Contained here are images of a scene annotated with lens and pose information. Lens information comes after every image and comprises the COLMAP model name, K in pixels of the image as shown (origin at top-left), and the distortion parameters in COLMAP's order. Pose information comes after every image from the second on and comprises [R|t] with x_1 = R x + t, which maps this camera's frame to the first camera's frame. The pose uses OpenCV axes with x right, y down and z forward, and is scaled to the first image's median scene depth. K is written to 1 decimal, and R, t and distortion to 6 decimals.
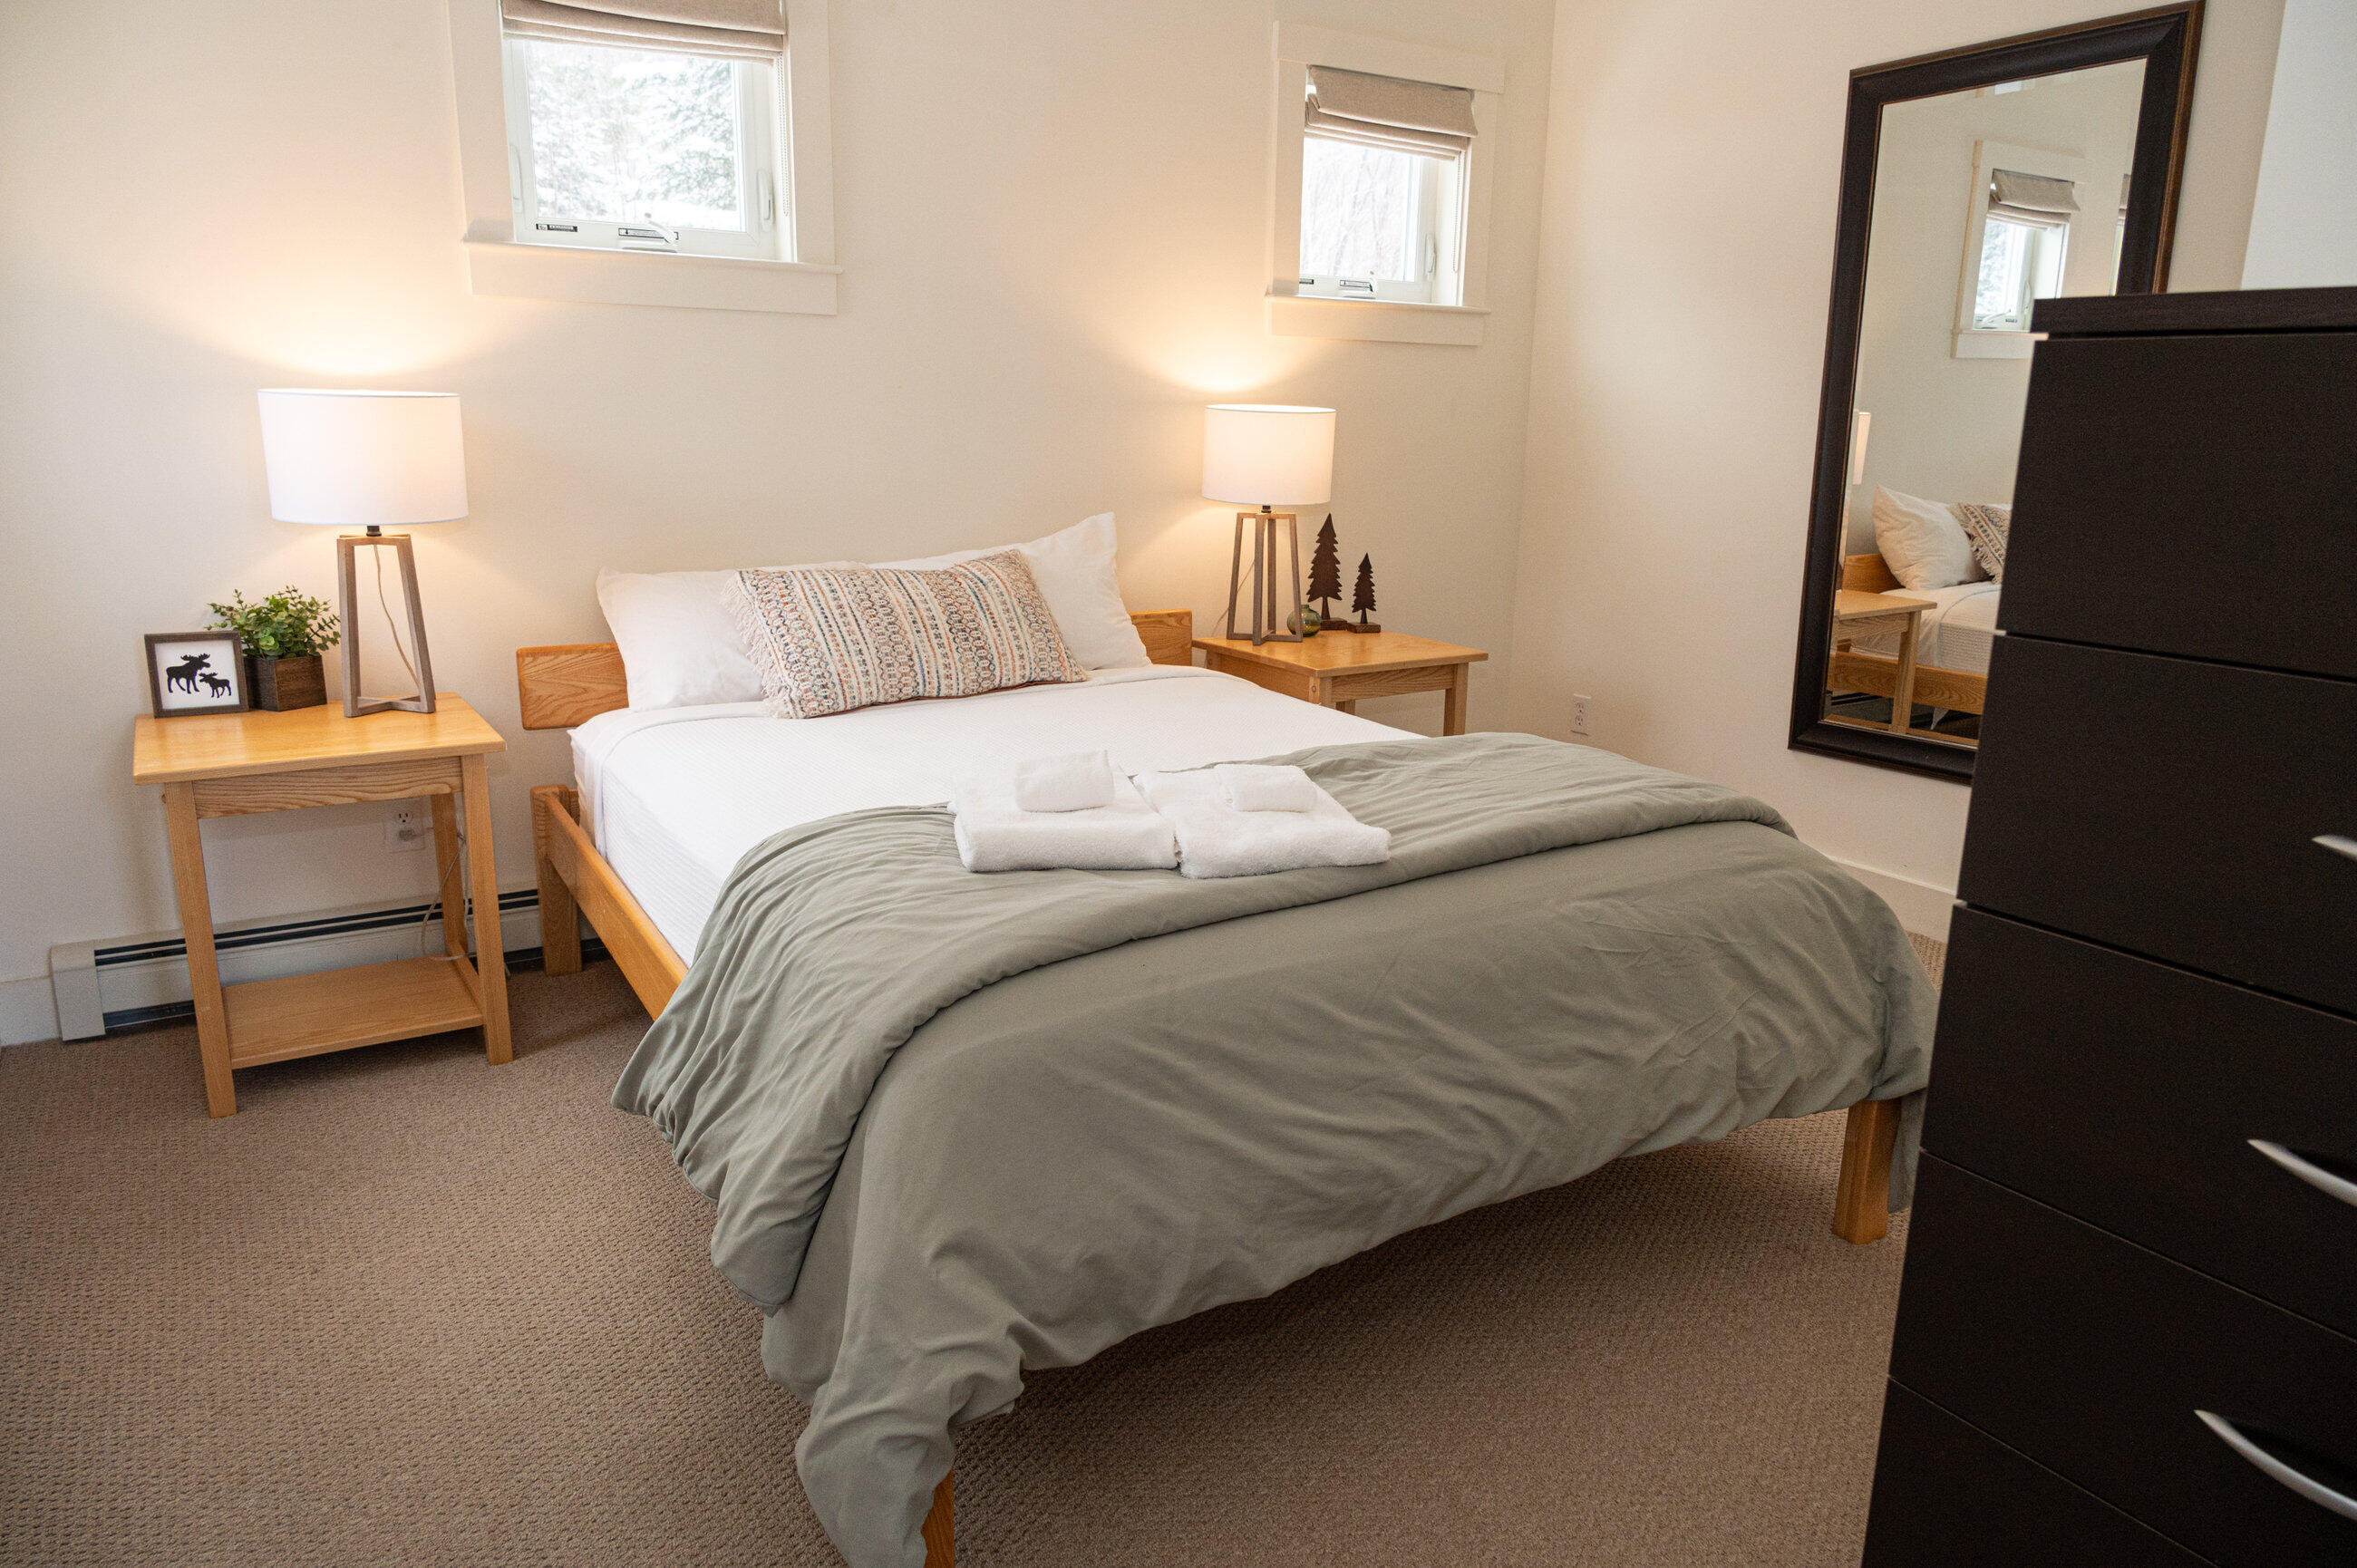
lens RADIAL K [[1550.5, 0, 1183.6], [0, 1550.5, 785.3], [0, 0, 1]] dist [-0.003022, 0.000967]
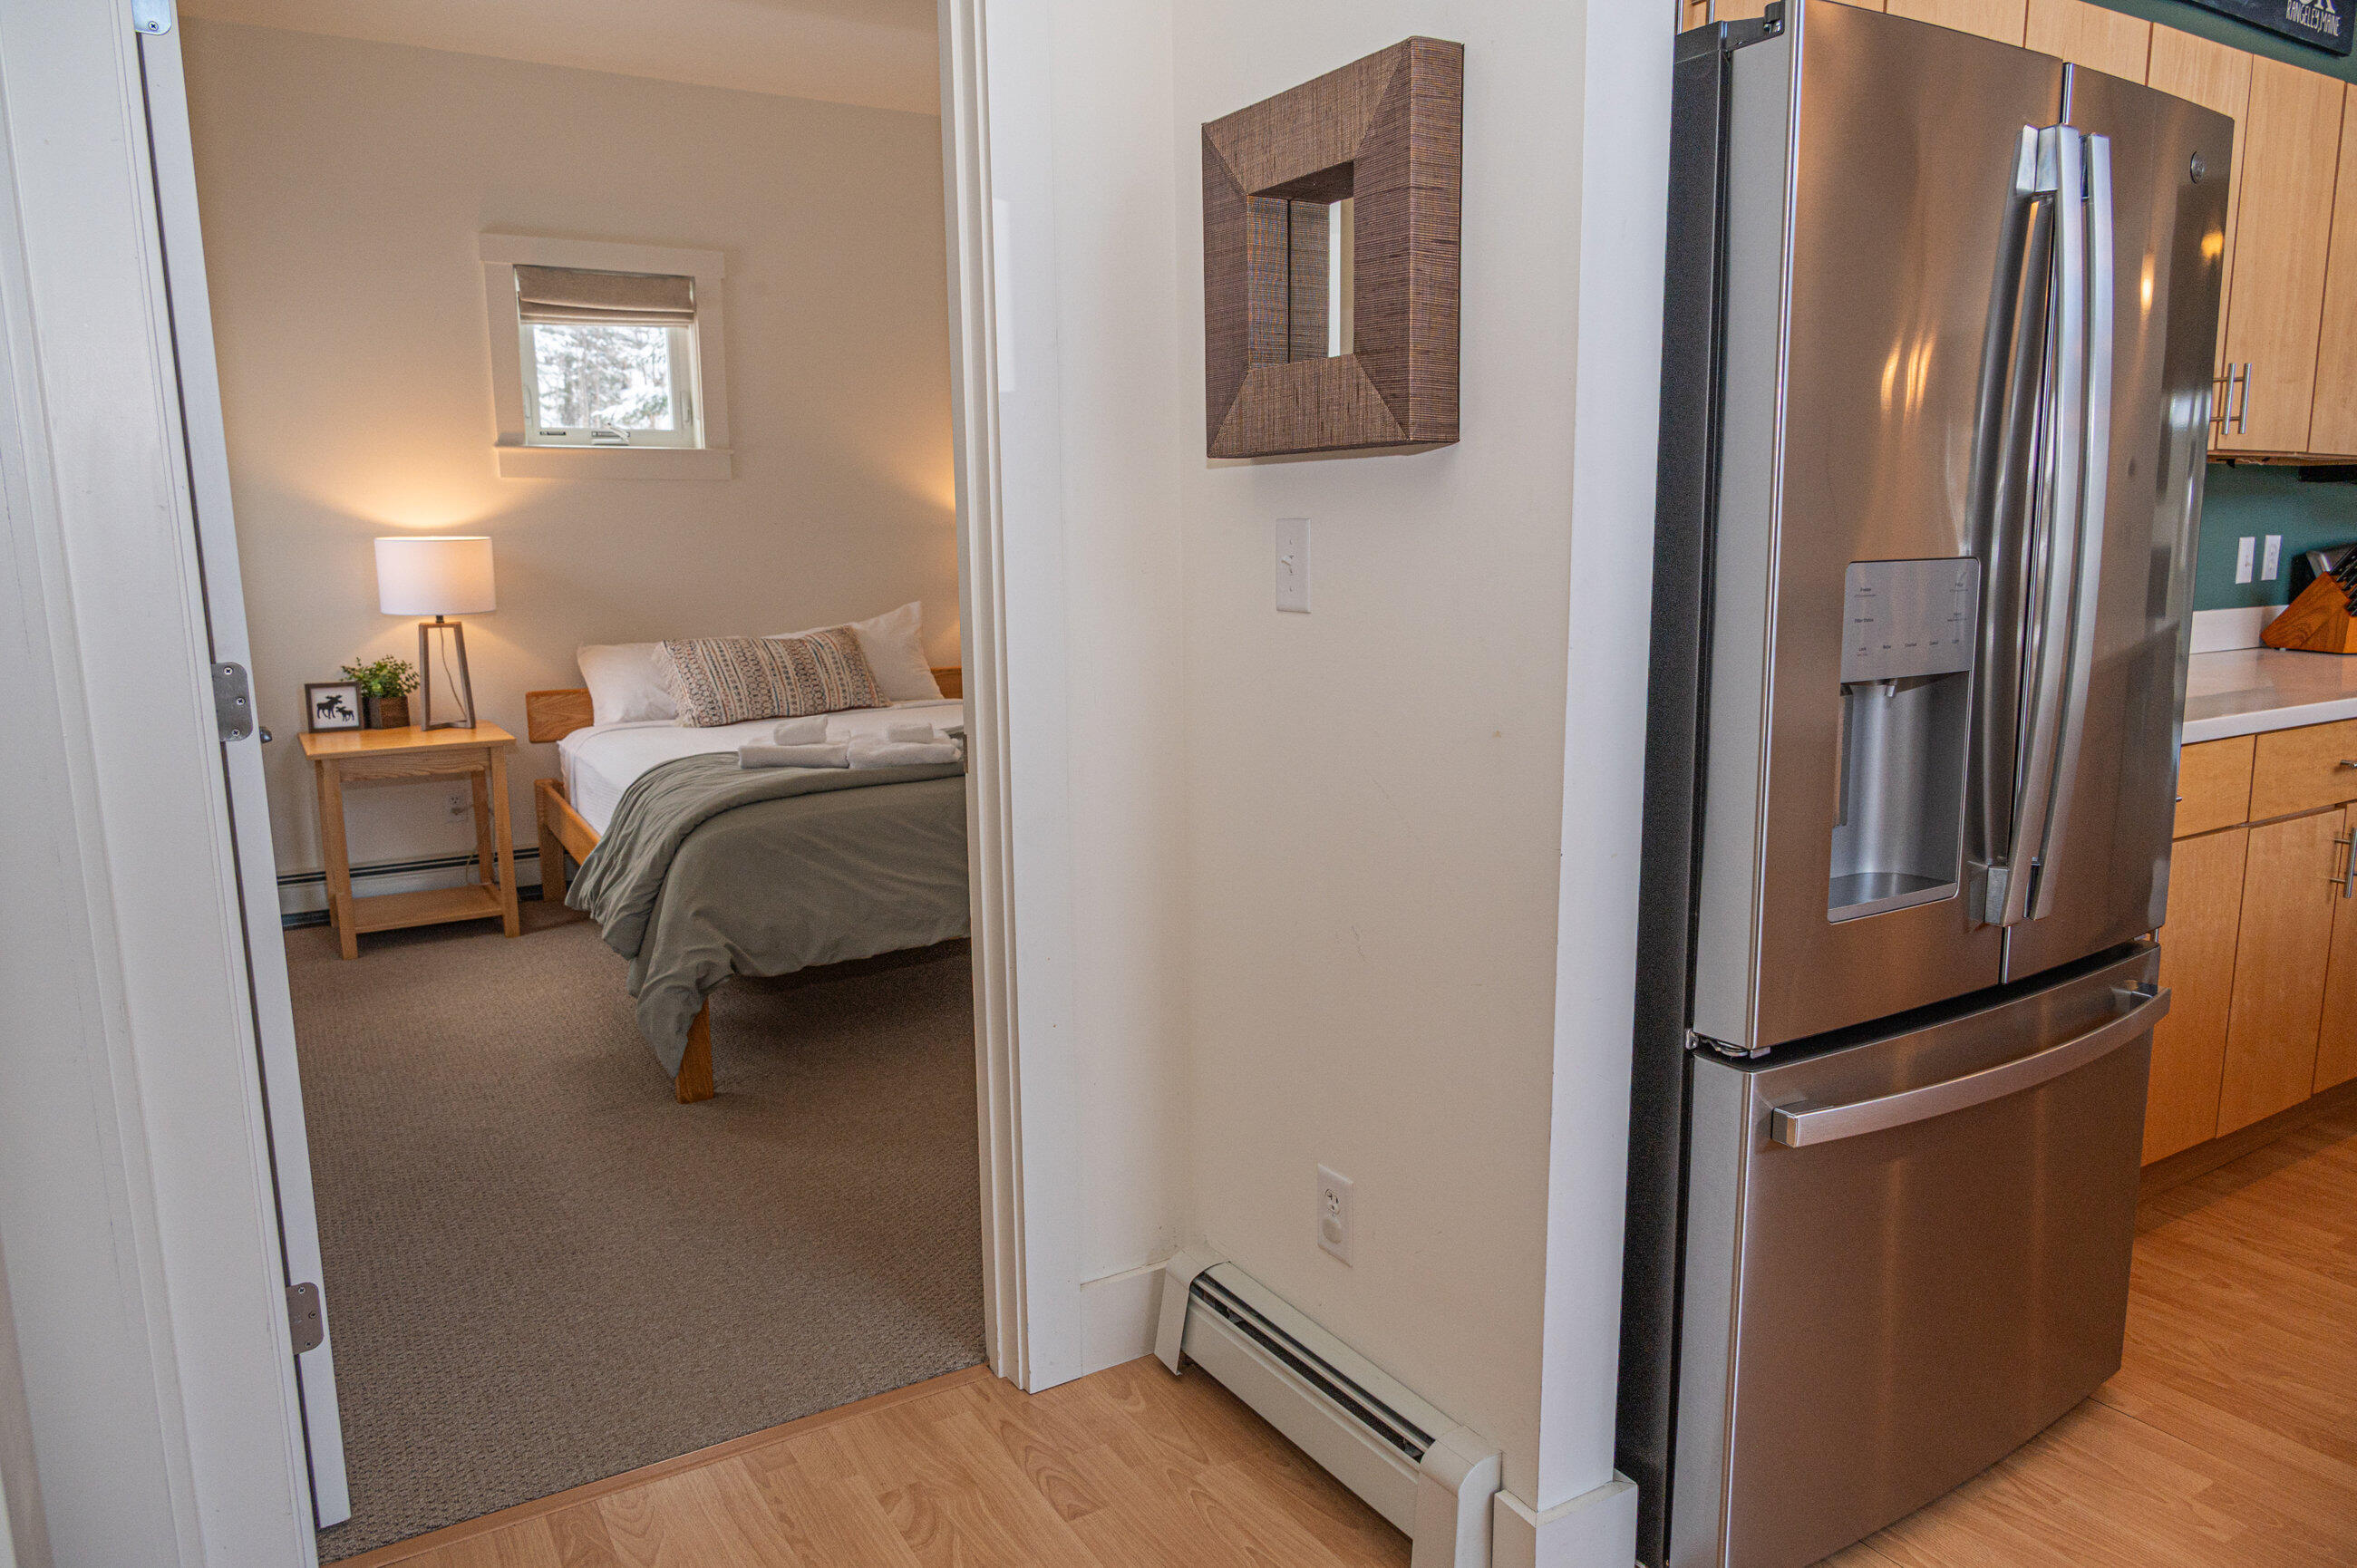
lens RADIAL K [[1550.5, 0, 1183.6], [0, 1550.5, 785.3], [0, 0, 1]] dist [-0.003022, 0.000967]
pose [[0.999495, -0.024484, -0.020248, 0.298229], [0.022991, 0.997214, -0.070967, 0.146203], [0.021929, 0.070466, 0.997273, -0.615659]]
